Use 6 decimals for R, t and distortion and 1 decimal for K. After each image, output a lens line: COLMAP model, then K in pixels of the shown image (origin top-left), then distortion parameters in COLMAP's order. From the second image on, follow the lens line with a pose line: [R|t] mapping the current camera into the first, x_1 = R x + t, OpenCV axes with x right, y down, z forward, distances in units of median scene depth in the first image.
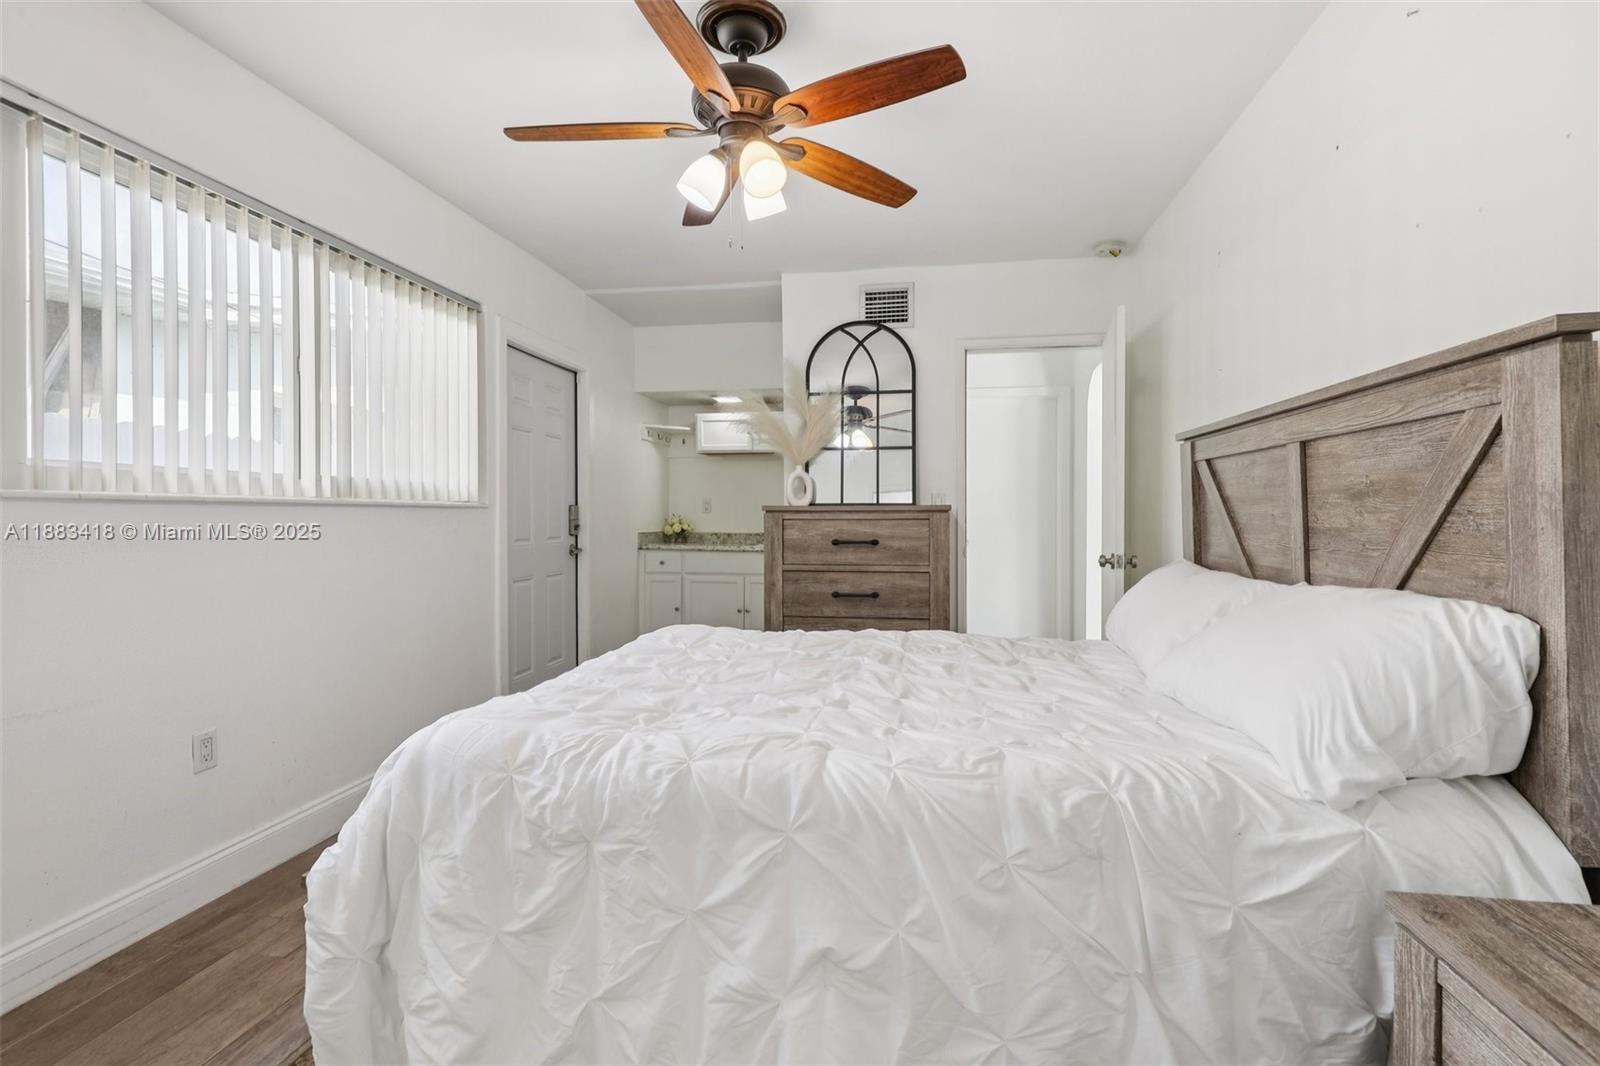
lens RADIAL K [[738.2, 0, 798.0], [0, 738.2, 518.0], [0, 0, 1]] dist [0.001630, -0.000257]
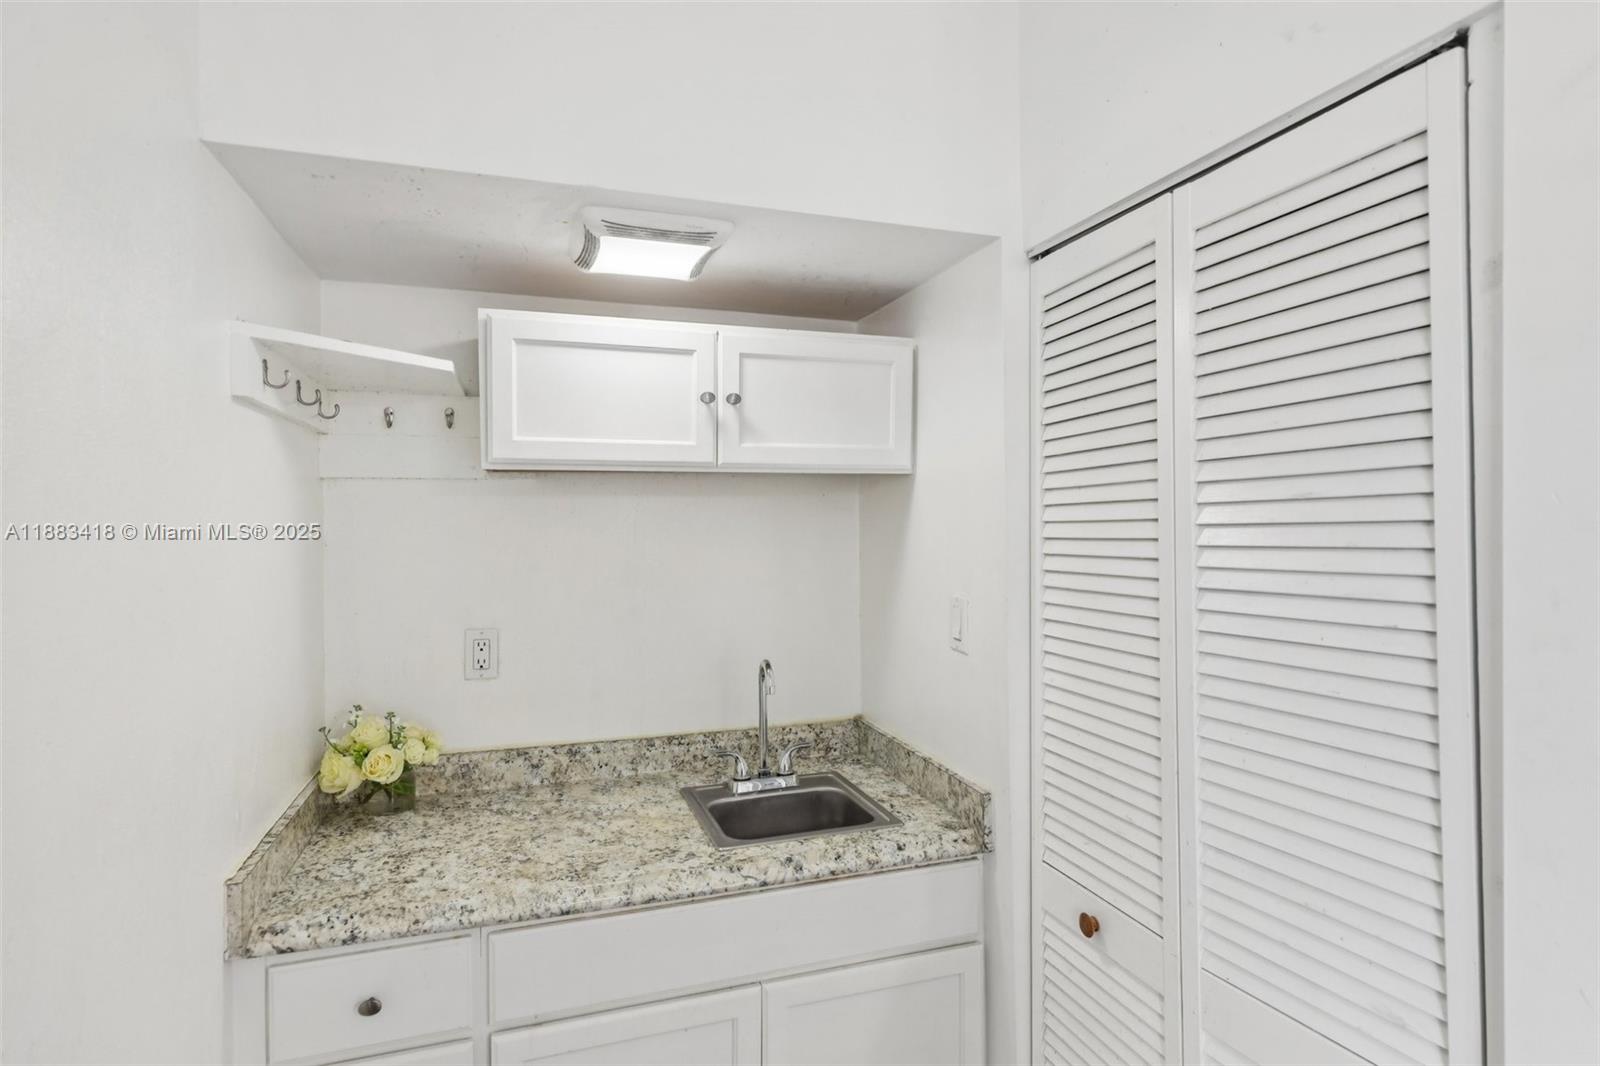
lens RADIAL K [[851.0, 0, 804.5], [0, 851.0, 532.0], [0, 0, 1]] dist [0.002573, -0.000037]
pose [[0.877906, -0.013809, 0.478634, -0.278770], [0.008395, 0.999874, 0.013450, -0.107906], [-0.478759, -0.007790, 0.877912, 1.080123]]
